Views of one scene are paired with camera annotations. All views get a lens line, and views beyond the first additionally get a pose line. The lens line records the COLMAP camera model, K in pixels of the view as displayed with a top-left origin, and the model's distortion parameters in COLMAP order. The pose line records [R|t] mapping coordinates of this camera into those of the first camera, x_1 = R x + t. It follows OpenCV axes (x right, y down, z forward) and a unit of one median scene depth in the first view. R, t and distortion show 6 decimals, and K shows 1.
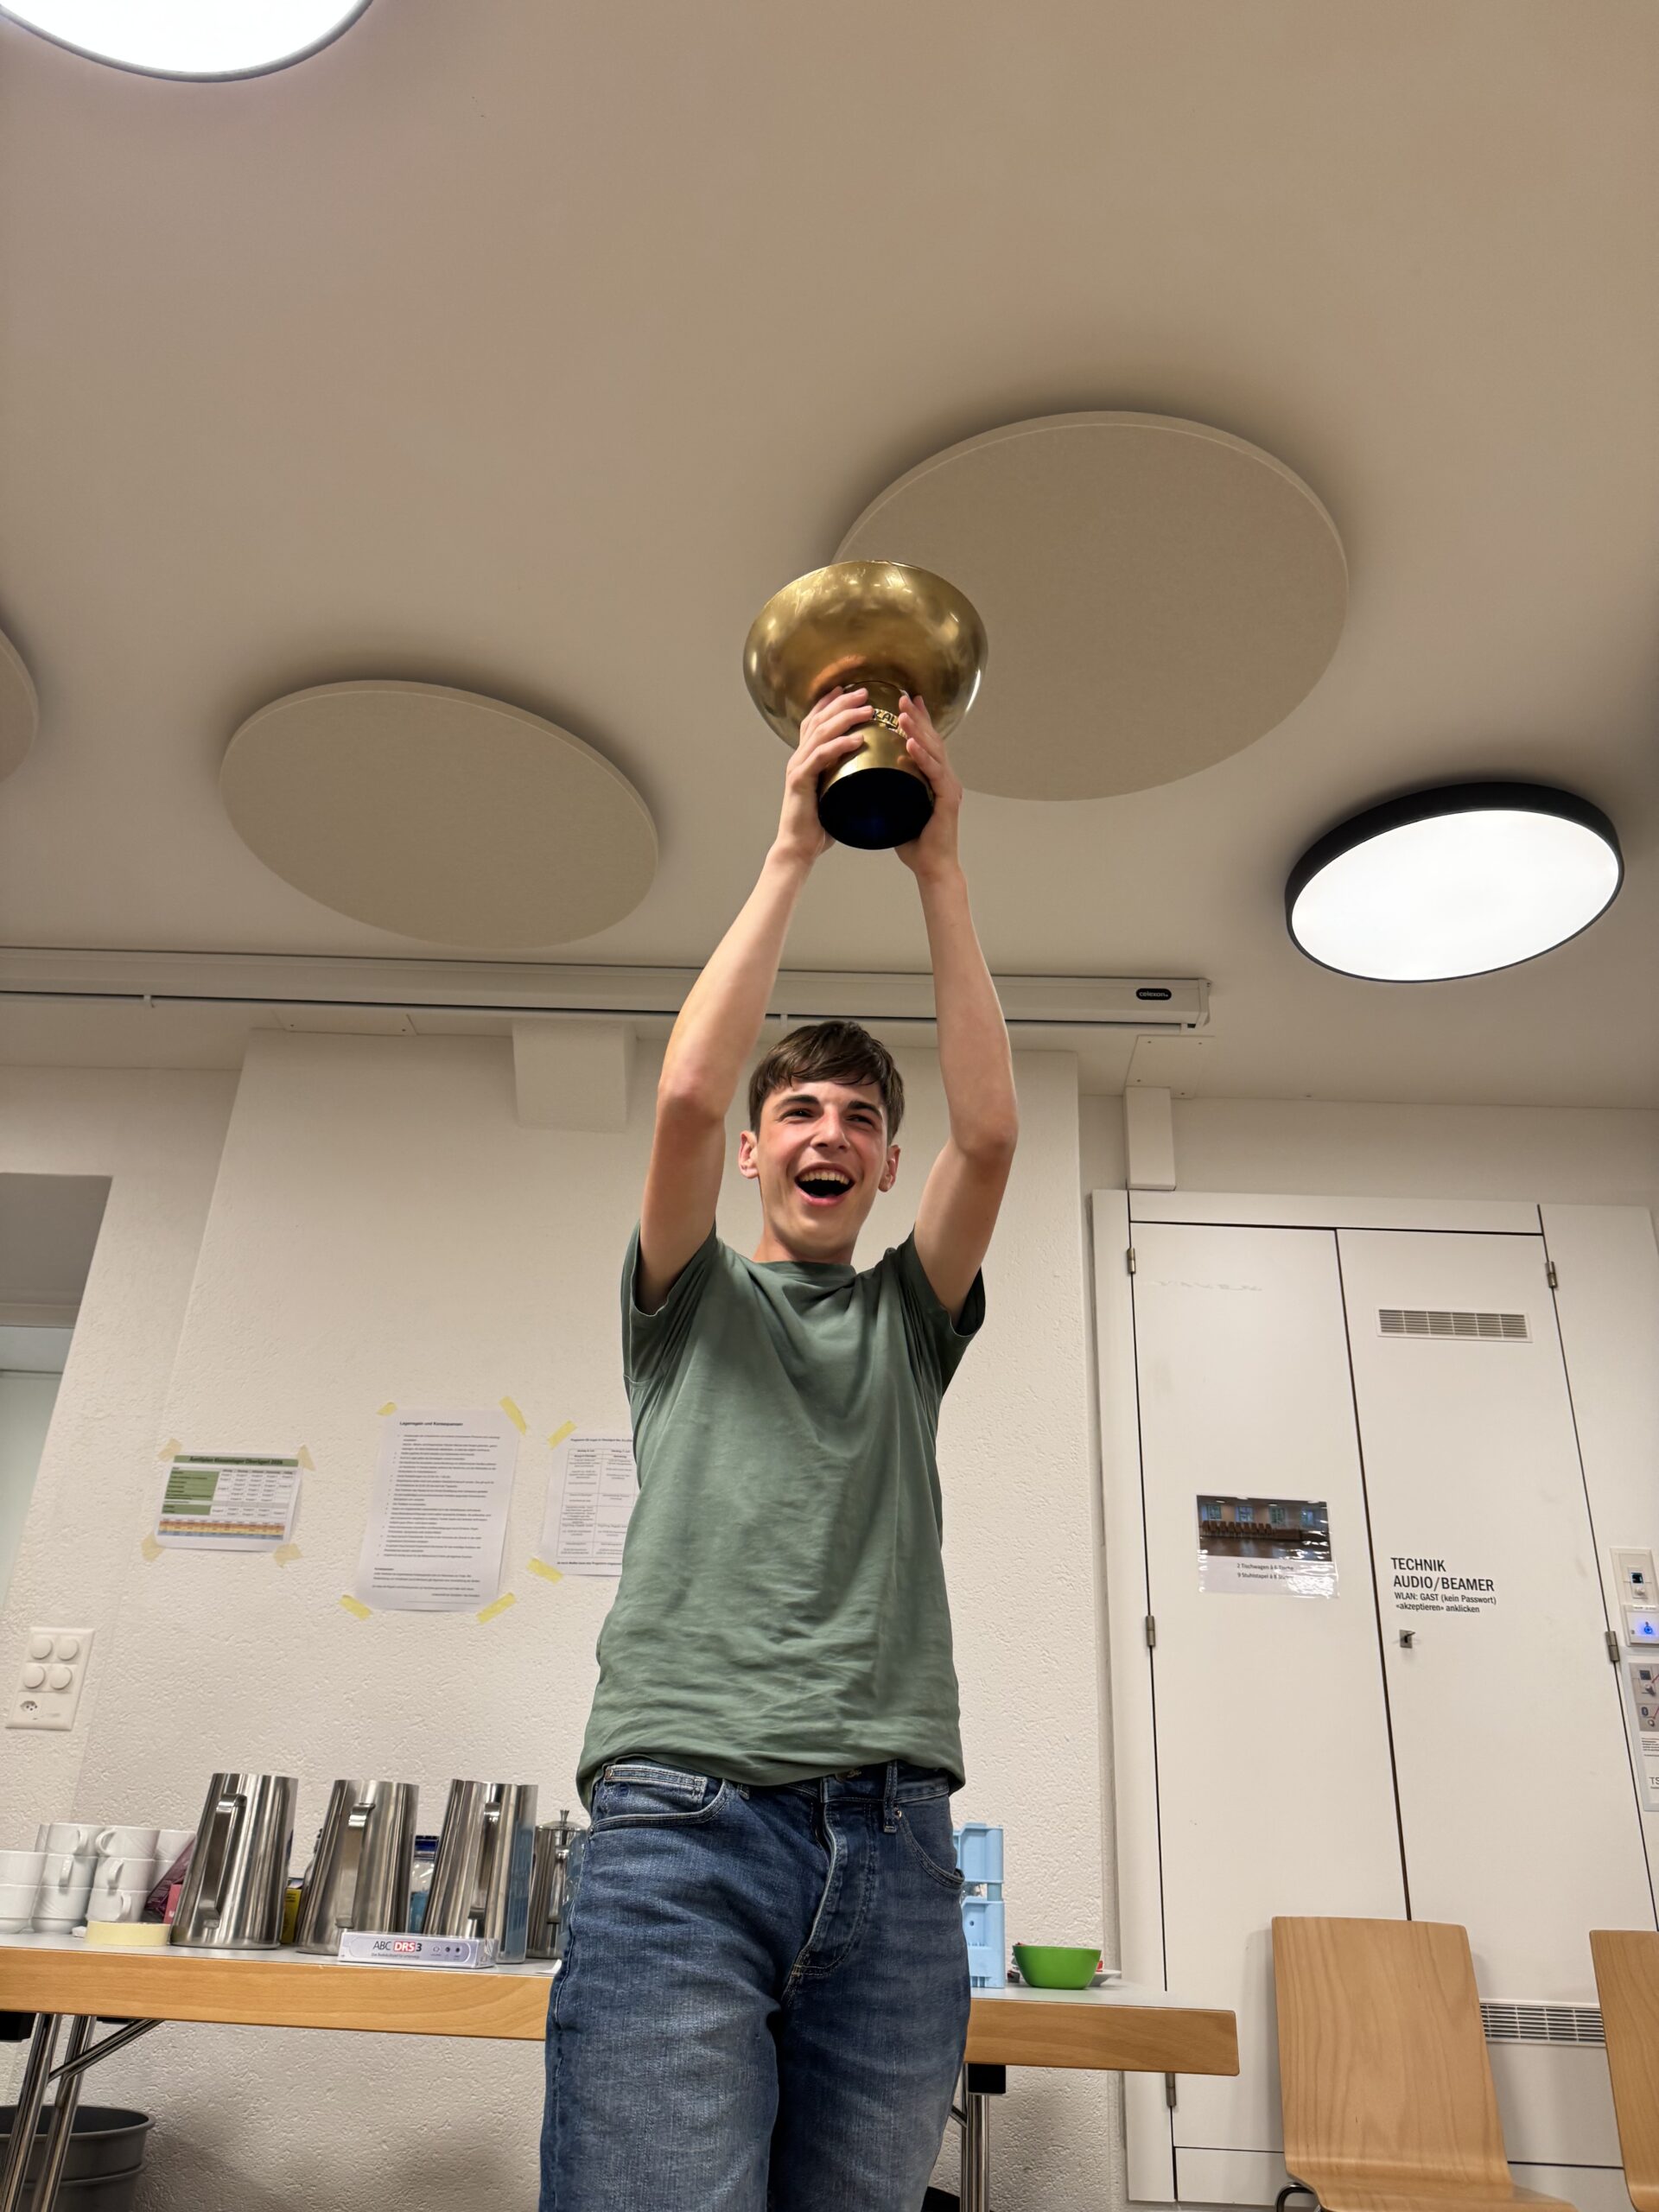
lens RADIAL K [[1558.0, 0, 827.5], [0, 1558.0, 1104.8], [0, 0, 1]] dist [0.007992, -0.001565]
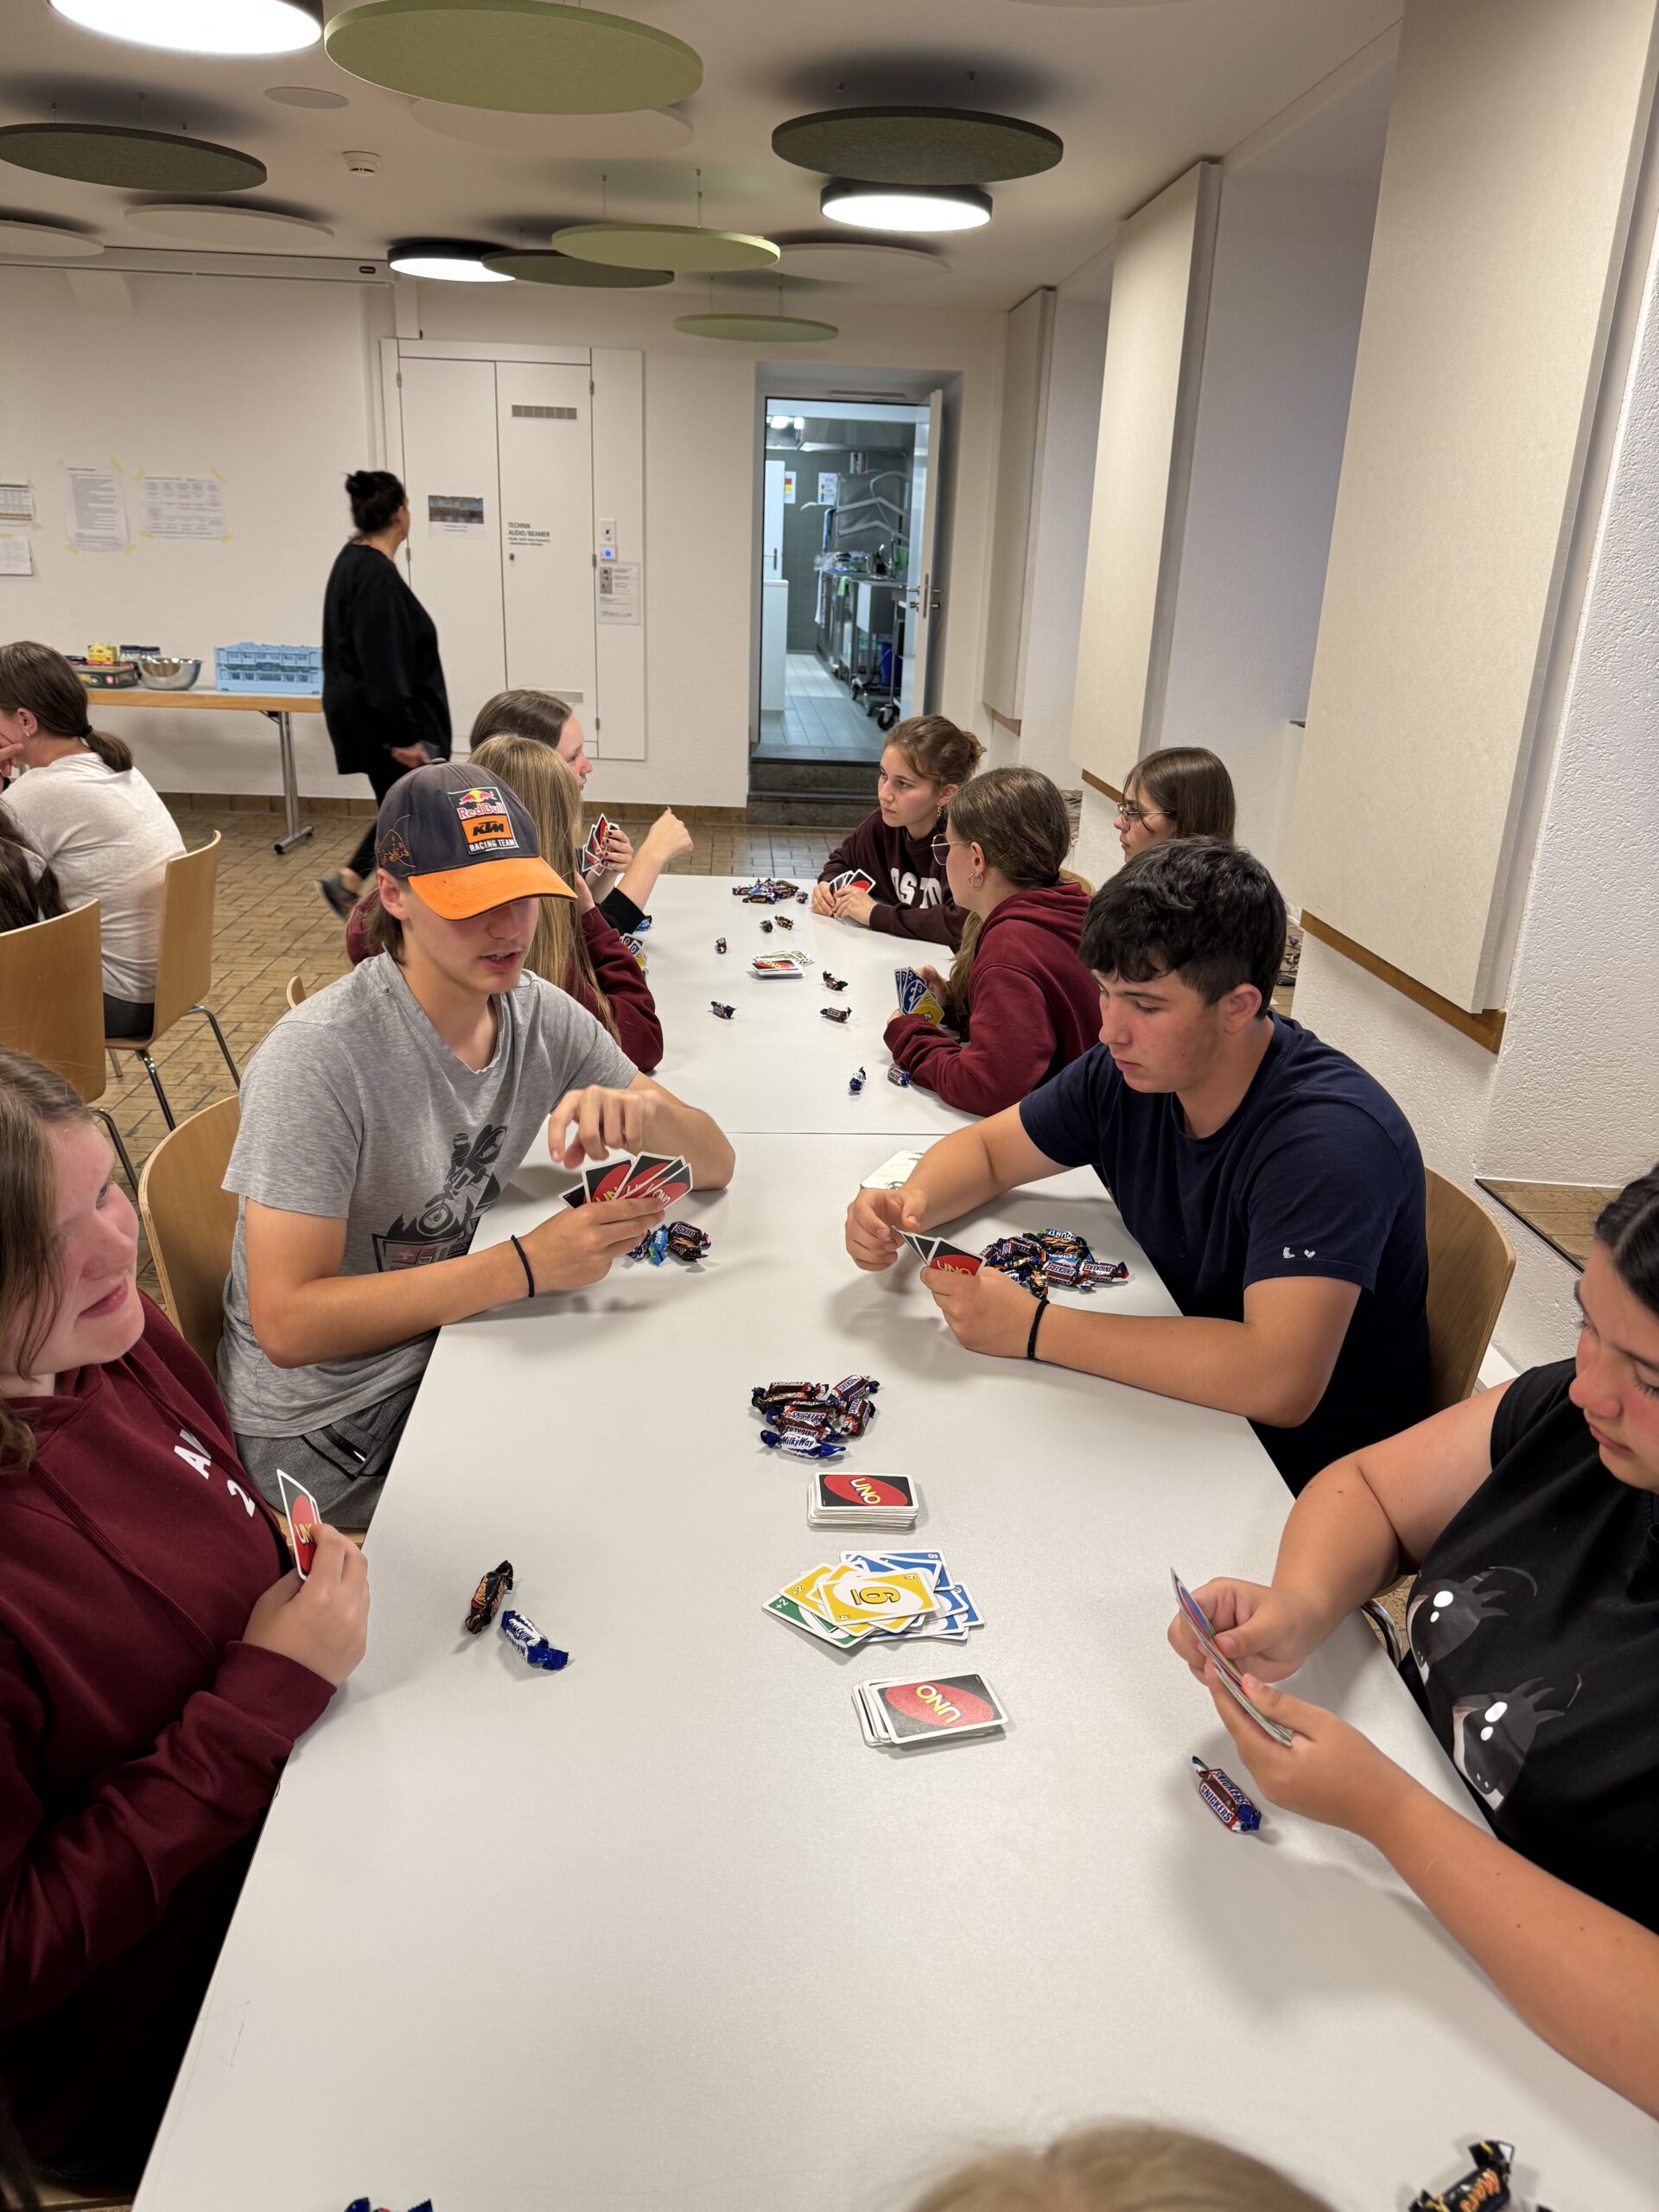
lens RADIAL K [[1558.0, 0, 826.0], [0, 1558.0, 1117.9], [0, 0, 1]] dist [0.007992, -0.001565]
pose [[0.997787, -0.030133, 0.059272, 0.692578], [-0.019864, 0.715623, 0.698204, -0.759367], [-0.063455, -0.697836, 0.713441, -1.420697]]
